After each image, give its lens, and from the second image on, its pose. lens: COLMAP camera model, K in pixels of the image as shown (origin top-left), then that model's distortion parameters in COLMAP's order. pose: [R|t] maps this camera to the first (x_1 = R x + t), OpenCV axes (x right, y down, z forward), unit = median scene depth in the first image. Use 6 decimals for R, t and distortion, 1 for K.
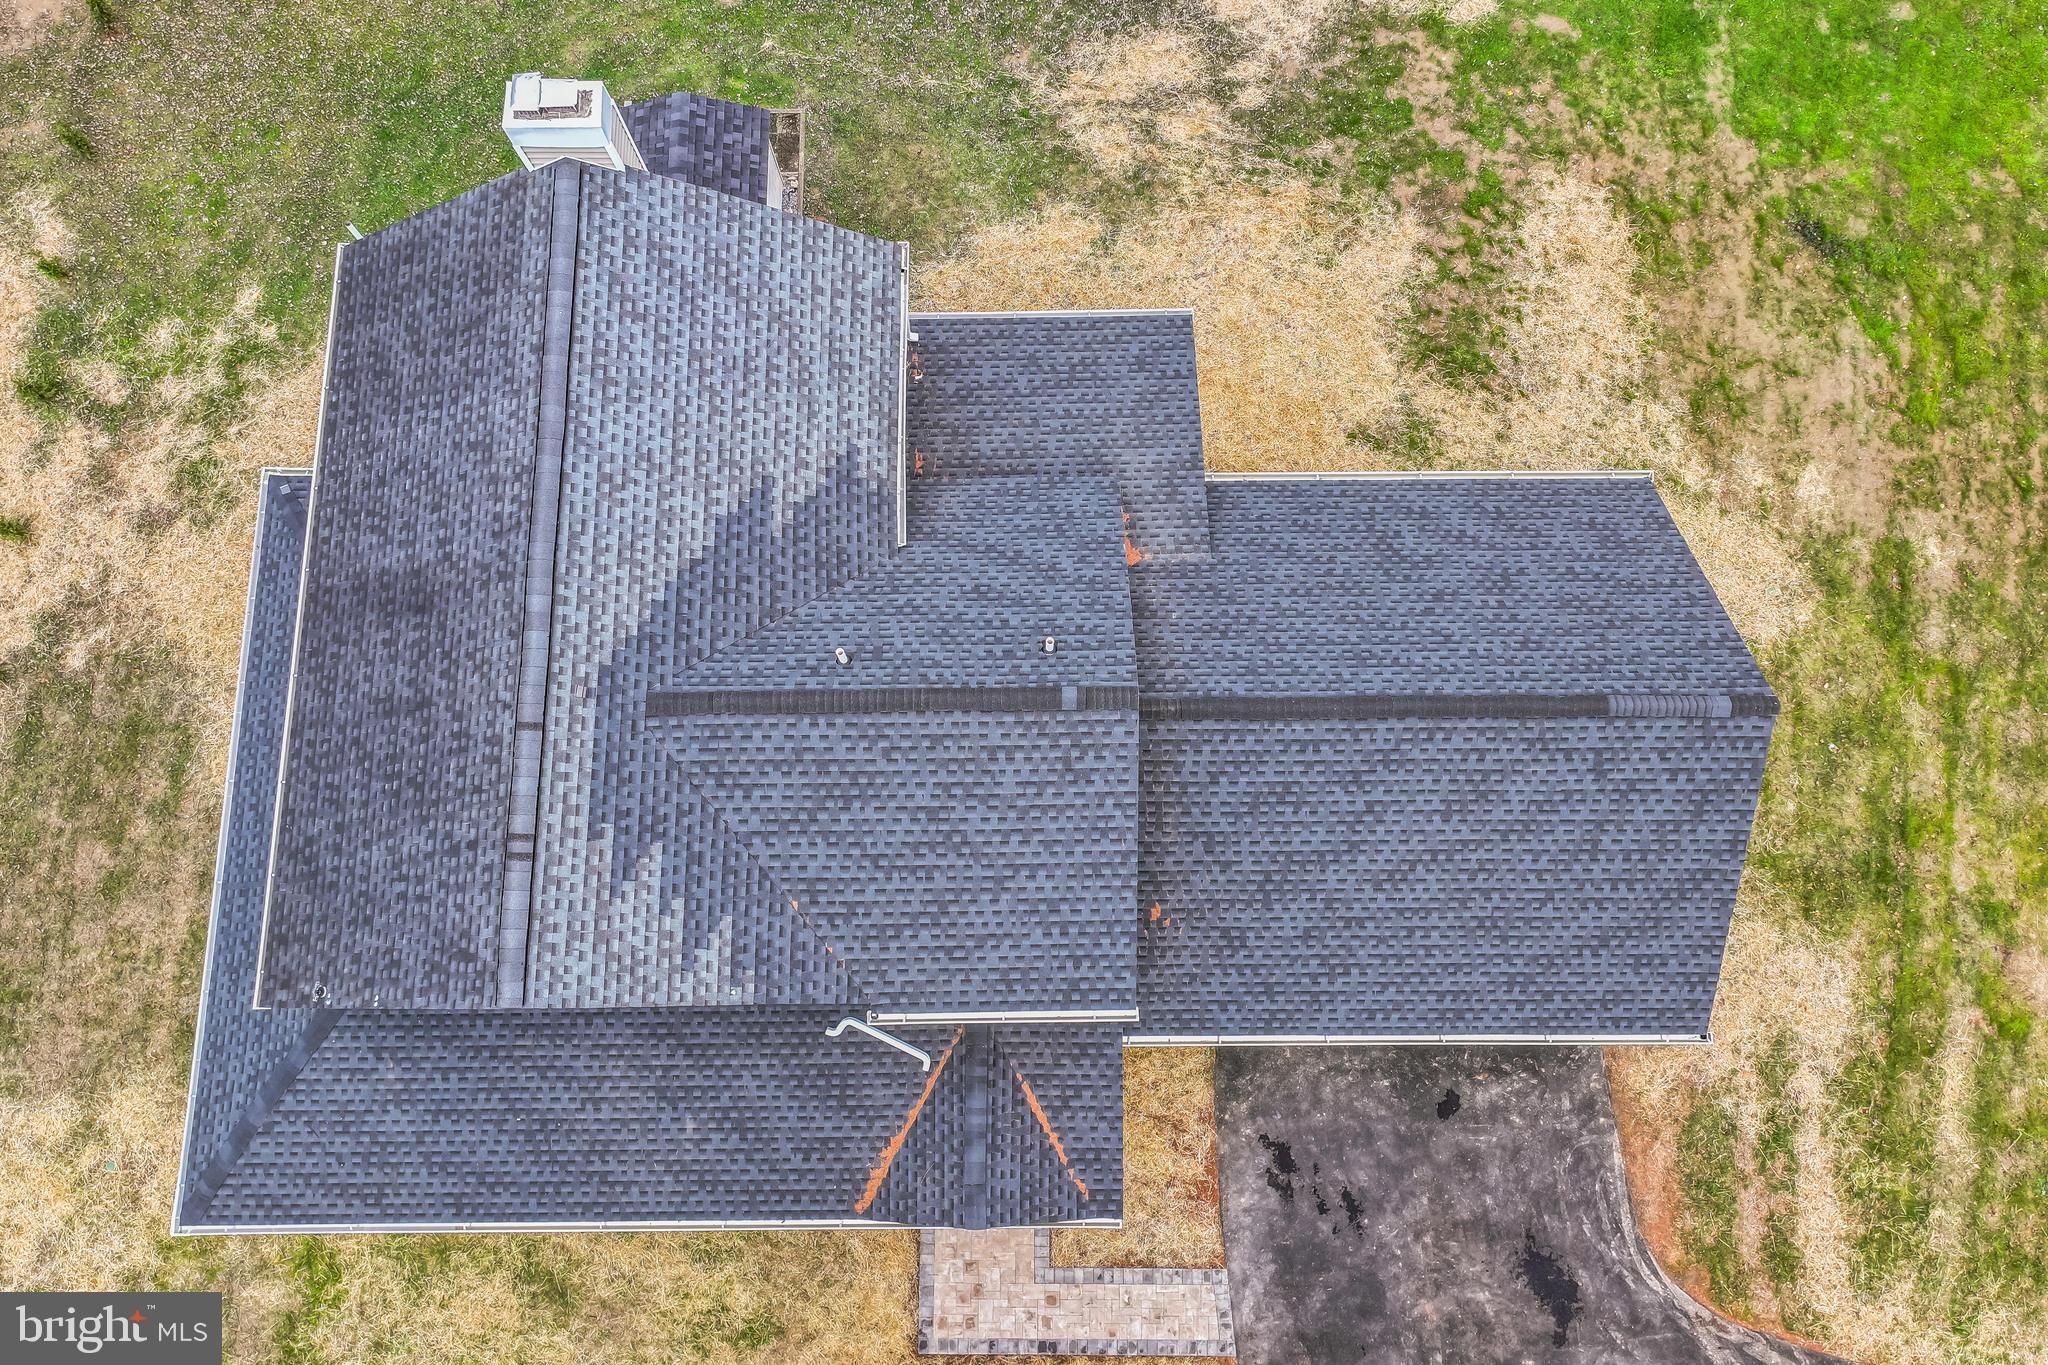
lens RADIAL K [[1467.0, 0, 1031.8], [0, 1467.0, 675.8], [0, 0, 1]] dist [-0.000807, 0.009855]
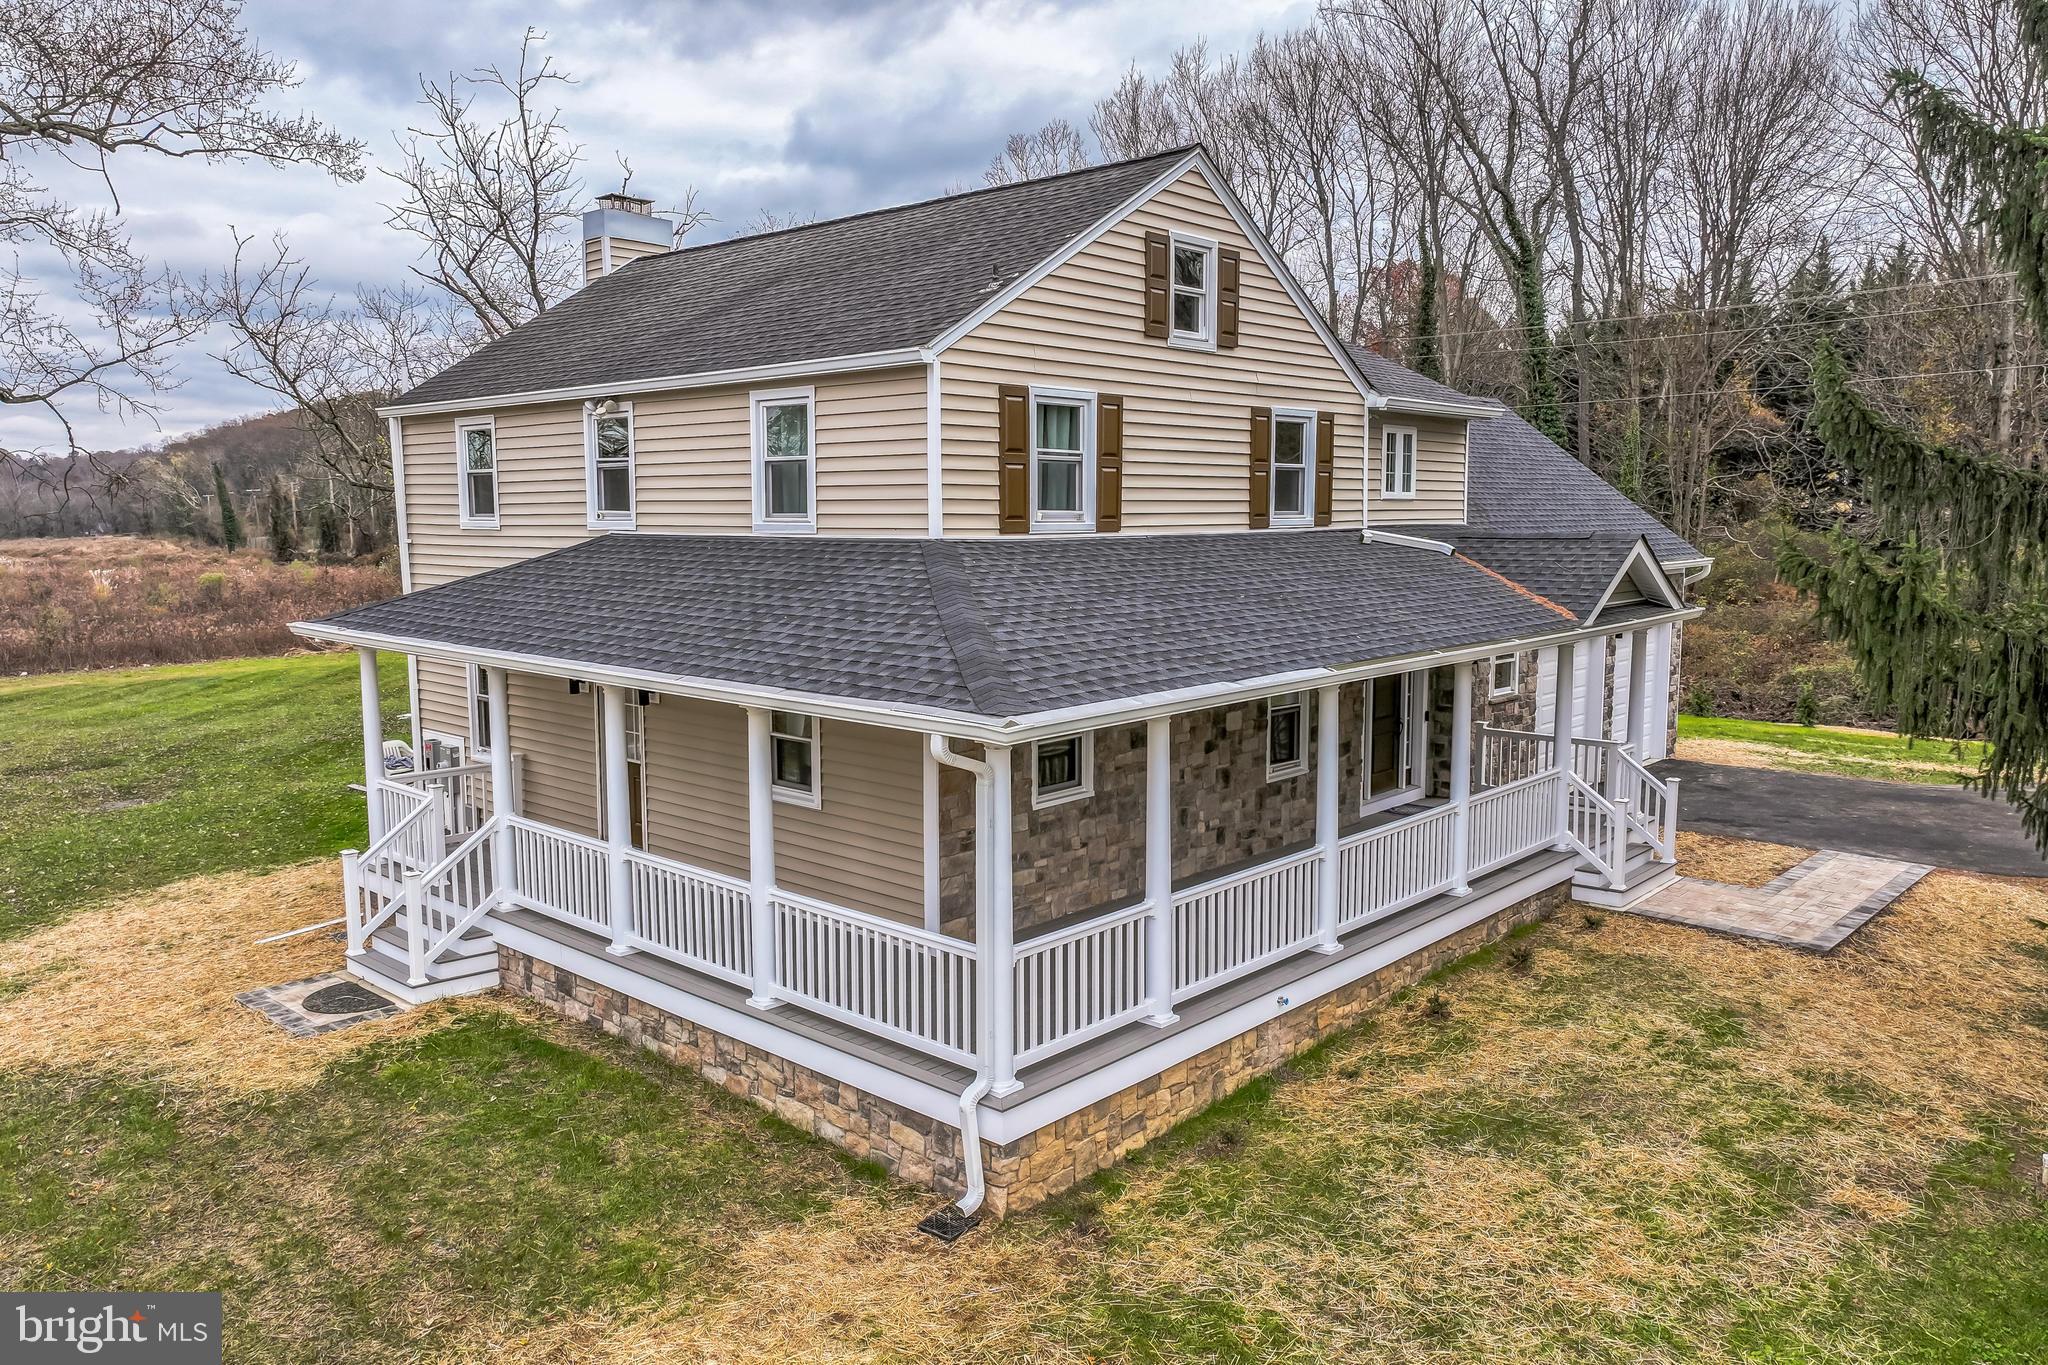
lens RADIAL K [[1446.7, 0, 1034.2], [0, 1446.7, 676.3], [0, 0, 1]] dist [0.007791, -0.003428]
pose [[0.672285, -0.077338, 0.736242, -0.704809], [0.722618, 0.284582, -0.629950, 0.514685], [-0.160802, 0.955527, 0.247206, 0.687081]]
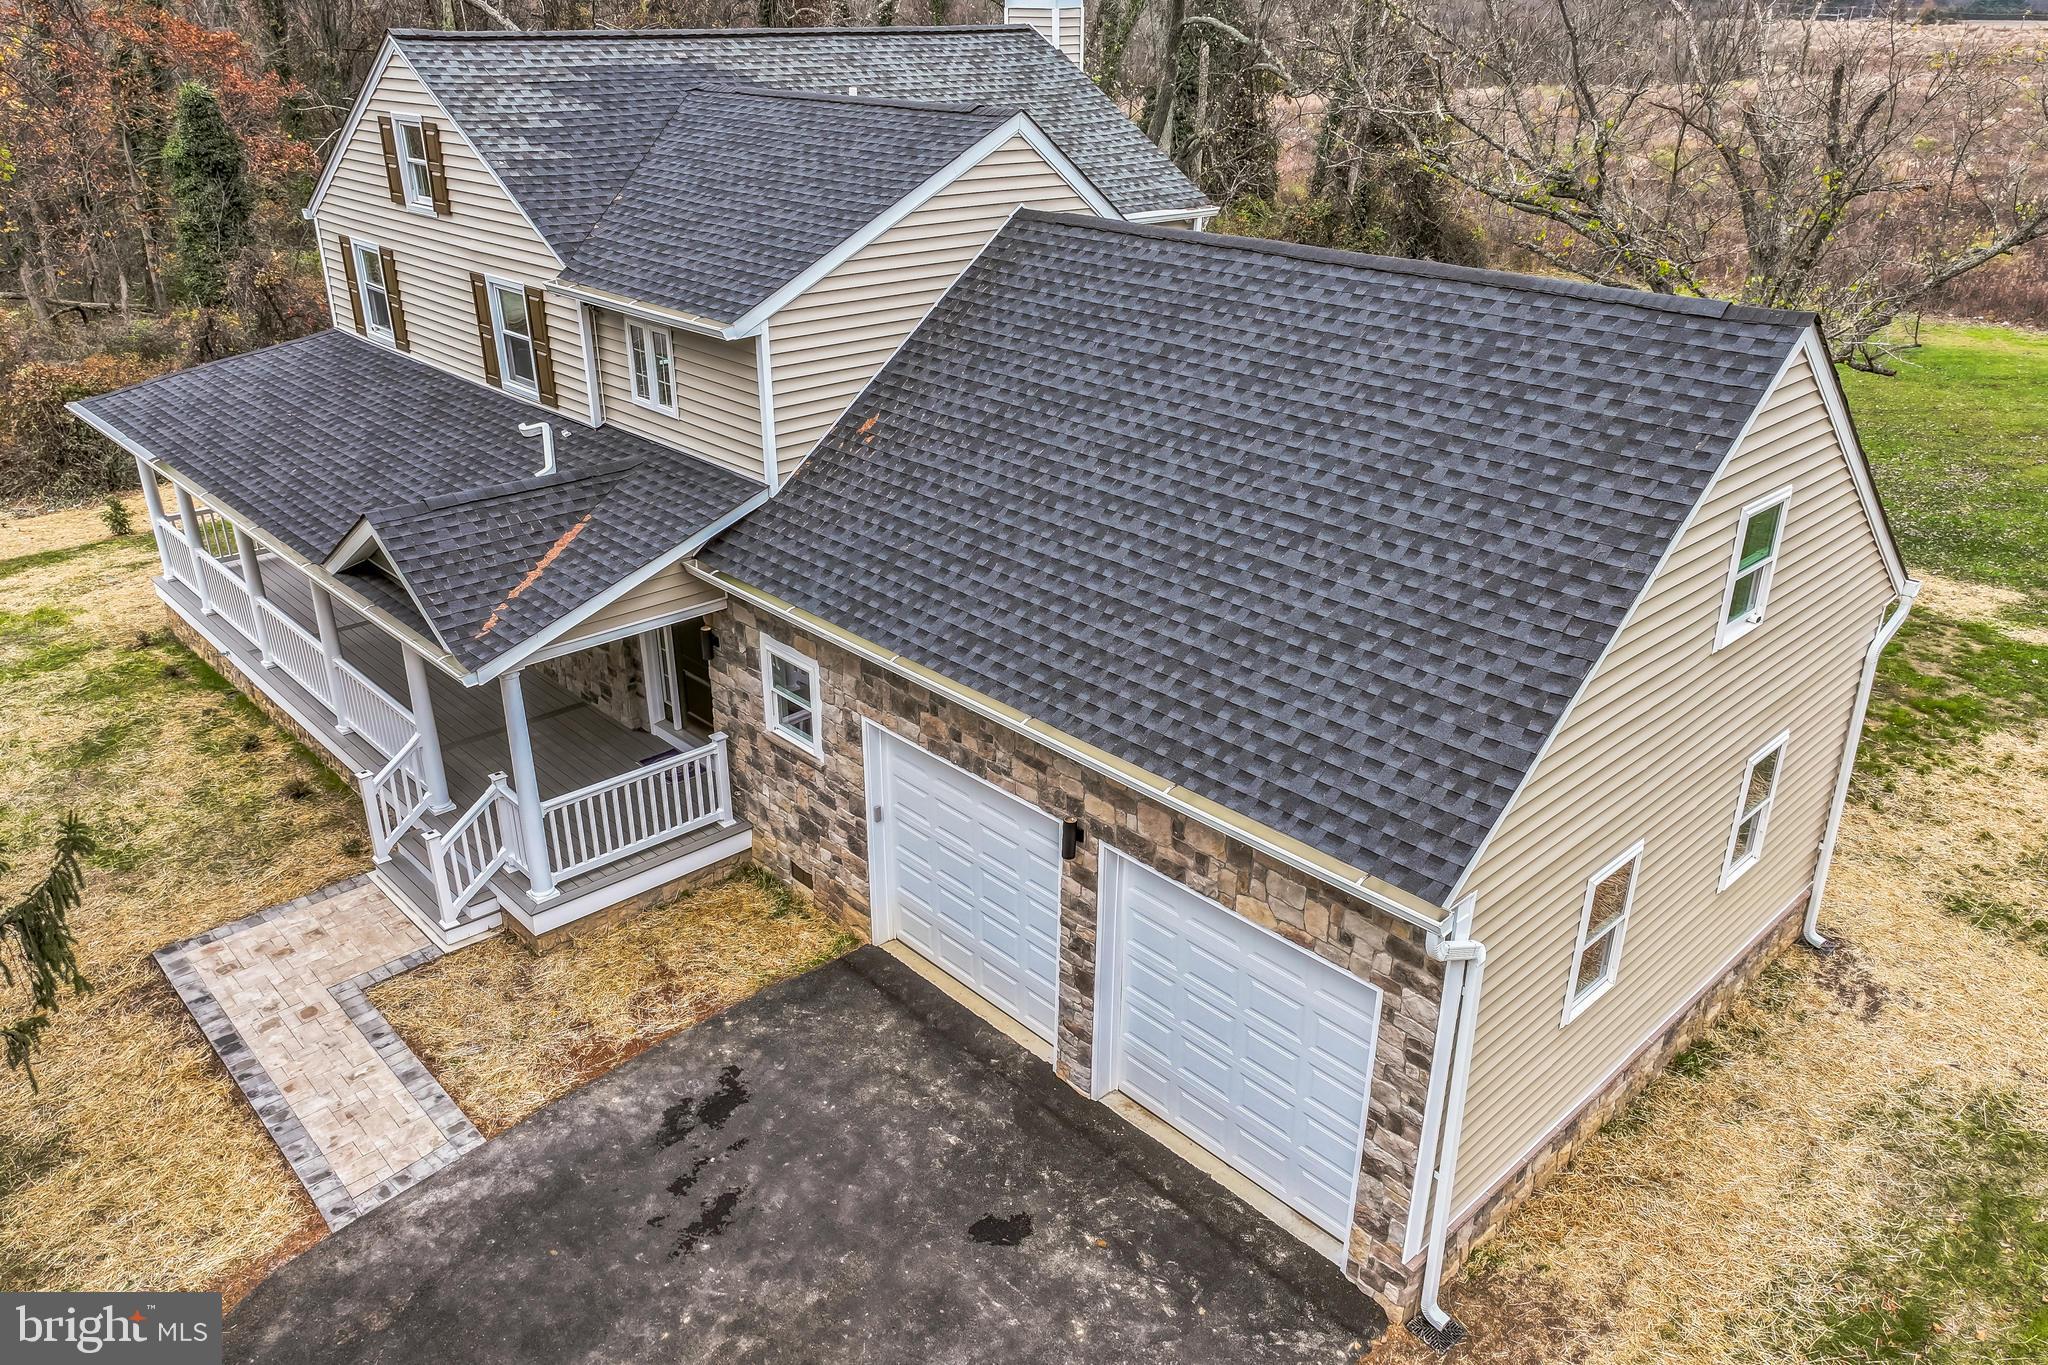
lens RADIAL K [[1467.0, 0, 1031.8], [0, 1467.0, 675.8], [0, 0, 1]] dist [-0.000807, 0.009855]
pose [[0.684357, 0.315070, -0.657561, 0.501831], [-0.714566, 0.469251, -0.518844, 0.410584], [0.145089, 0.824945, 0.546274, 0.537749]]
